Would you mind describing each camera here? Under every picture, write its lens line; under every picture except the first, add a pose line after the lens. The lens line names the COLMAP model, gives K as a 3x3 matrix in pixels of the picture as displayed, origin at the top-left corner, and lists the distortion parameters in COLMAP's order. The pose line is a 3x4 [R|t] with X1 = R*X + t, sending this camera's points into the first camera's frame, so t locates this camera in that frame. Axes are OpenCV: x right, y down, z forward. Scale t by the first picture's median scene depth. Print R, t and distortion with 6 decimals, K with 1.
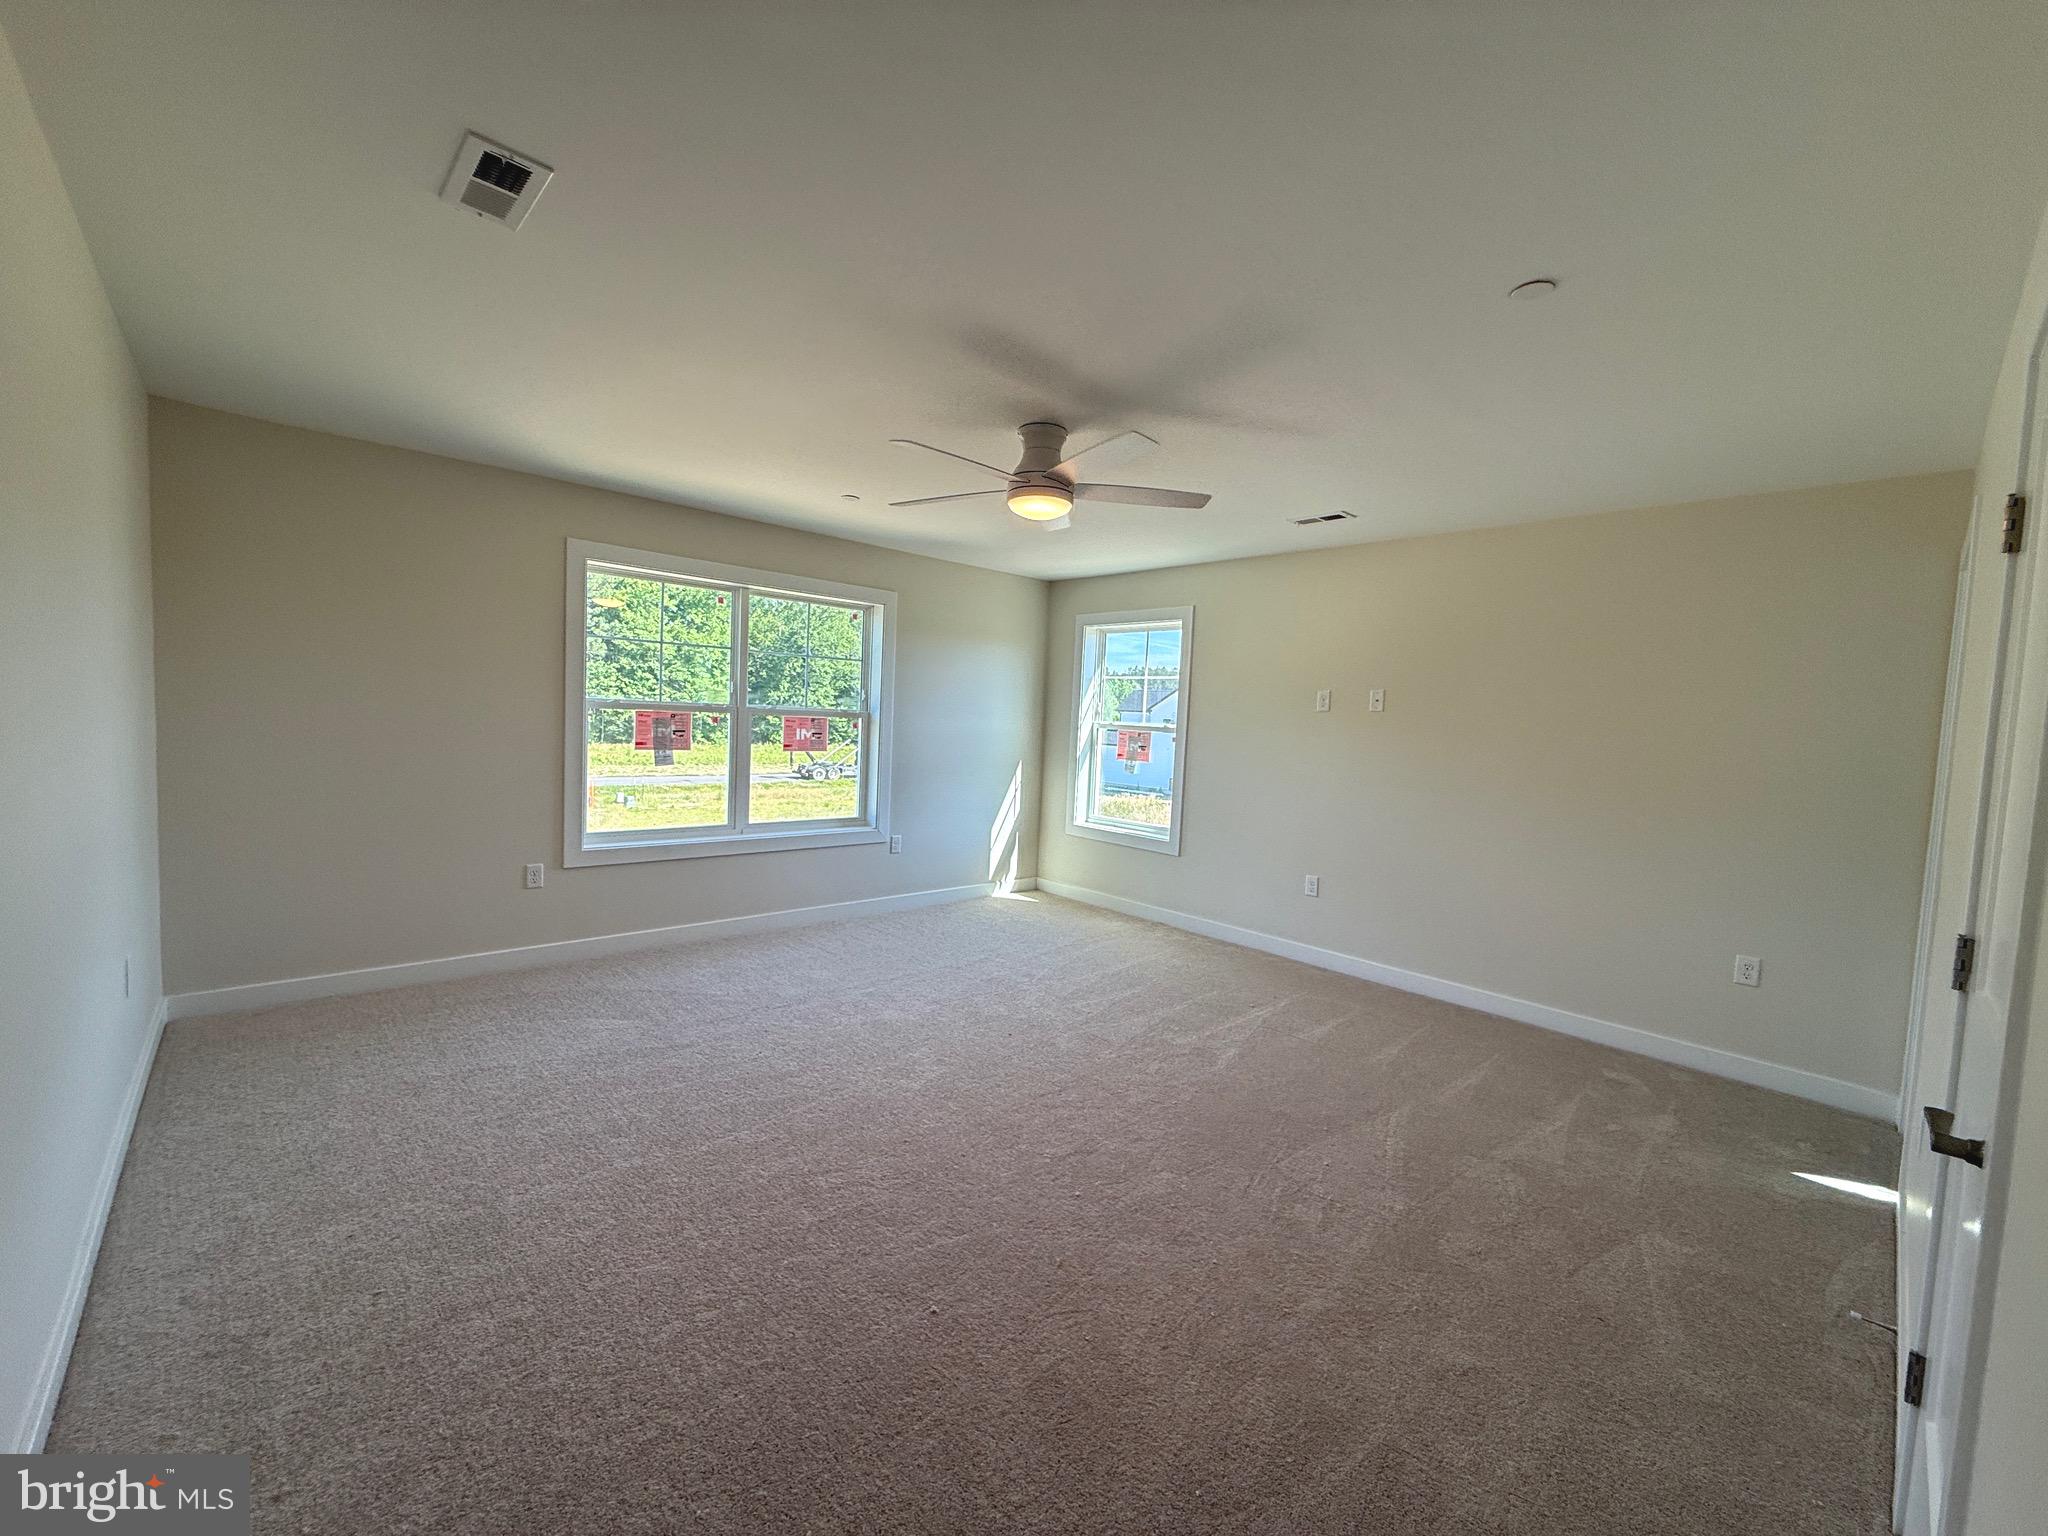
lens RADIAL K [[814.0, 0, 1050.2], [0, 814.0, 768.3], [0, 0, 1]] dist [-0.000810, -0.000082]
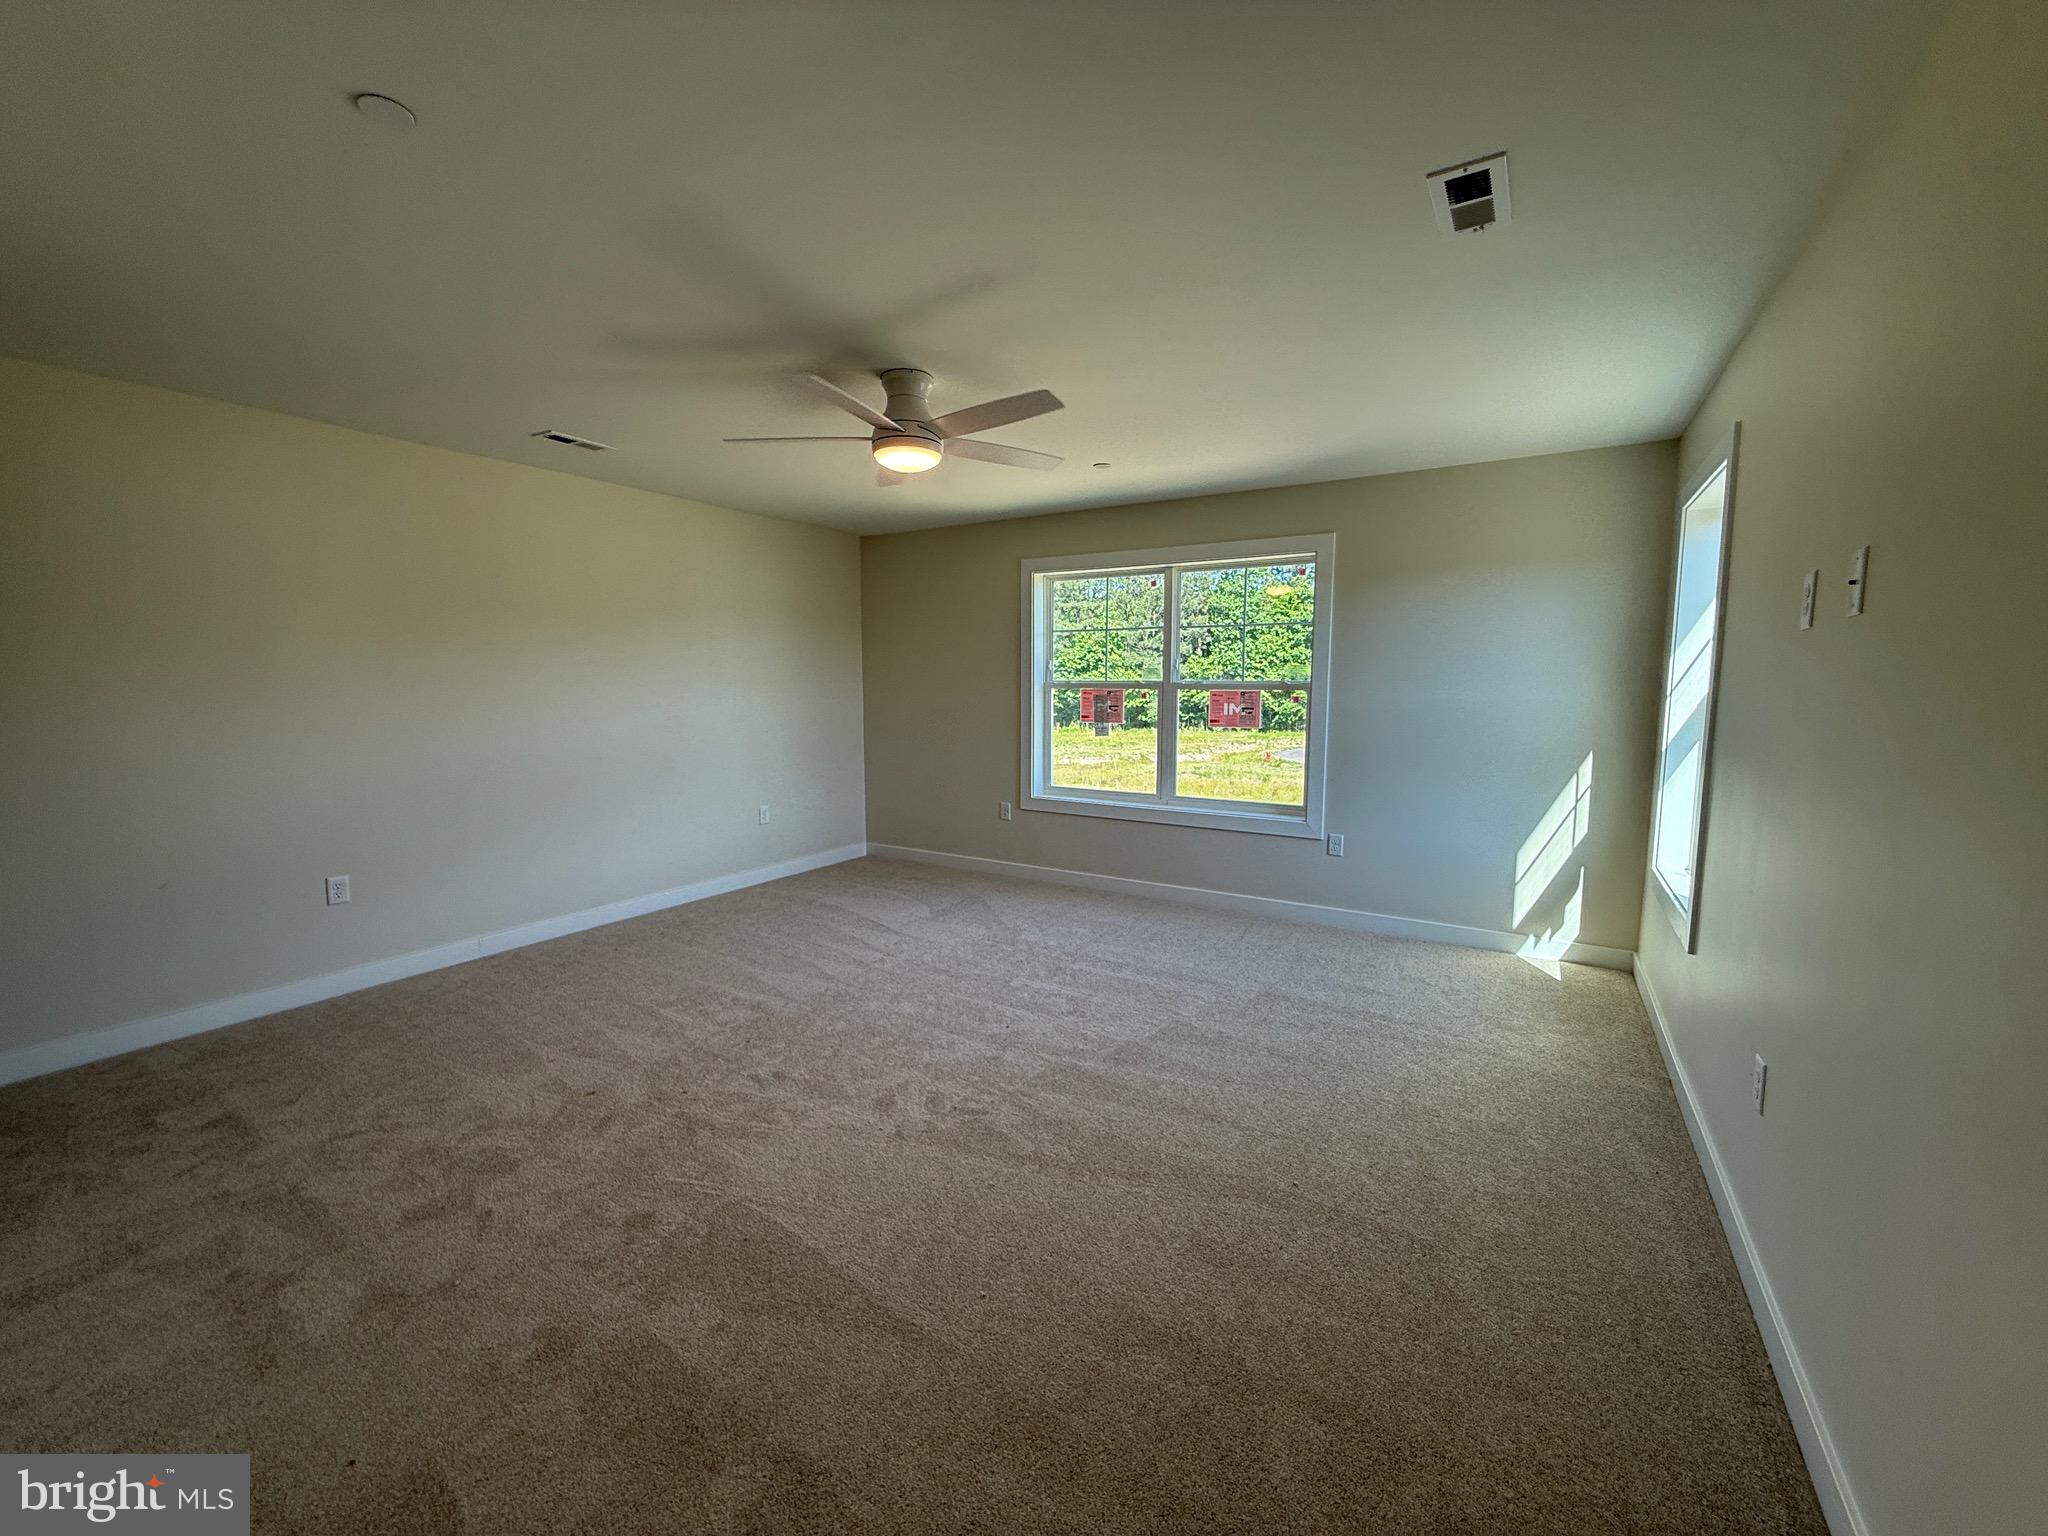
lens RADIAL K [[814.0, 0, 1050.2], [0, 814.0, 768.3], [0, 0, 1]] dist [-0.000810, -0.000082]
pose [[0.262275, 0.055428, -0.963400, 0.573821], [-0.050664, 0.997763, 0.043613, -0.004132], [0.963662, 0.037371, 0.264497, 0.565544]]
